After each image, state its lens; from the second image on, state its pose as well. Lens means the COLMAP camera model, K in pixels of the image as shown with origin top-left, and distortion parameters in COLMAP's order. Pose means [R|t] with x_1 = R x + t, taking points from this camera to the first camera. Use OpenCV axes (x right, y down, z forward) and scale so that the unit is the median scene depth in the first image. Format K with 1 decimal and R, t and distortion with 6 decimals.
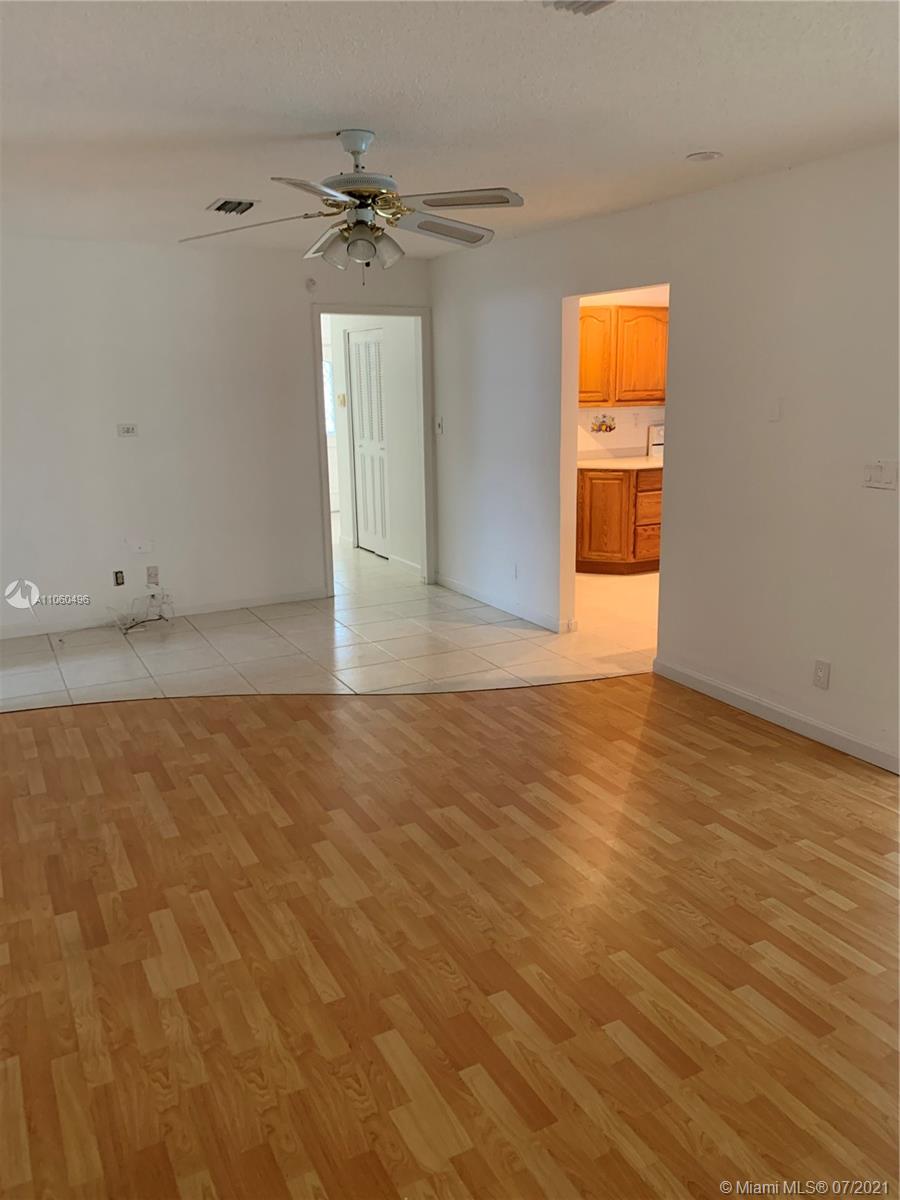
lens RADIAL K [[924.2, 0, 451.4], [0, 924.2, 605.1], [0, 0, 1]] dist [0.045364, -0.041817]
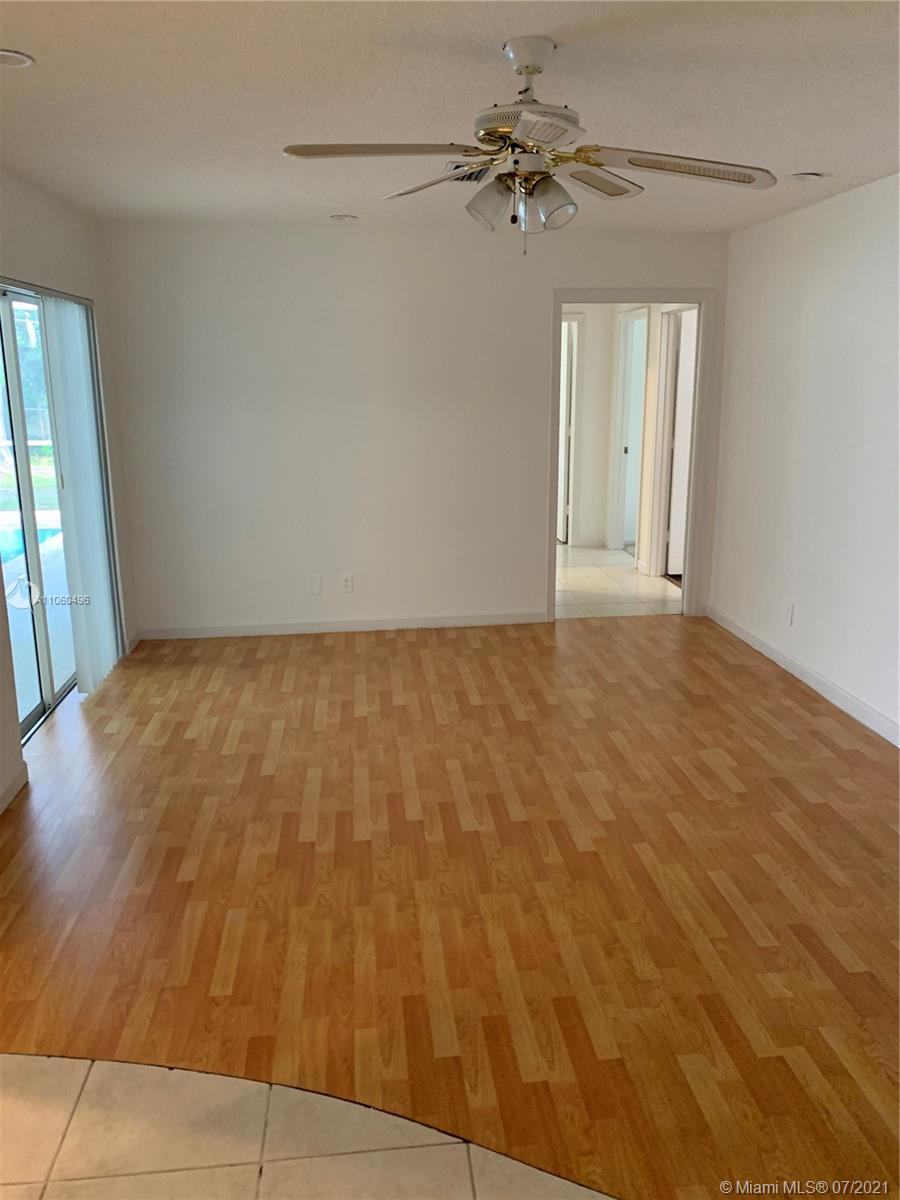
lens RADIAL K [[924.2, 0, 451.4], [0, 924.2, 605.1], [0, 0, 1]] dist [0.045364, -0.041817]
pose [[-0.930643, -0.070556, 0.359062, -0.338789], [0.106206, 0.886917, 0.449553, -0.453950], [-0.350177, 0.456508, -0.817910, 1.822555]]
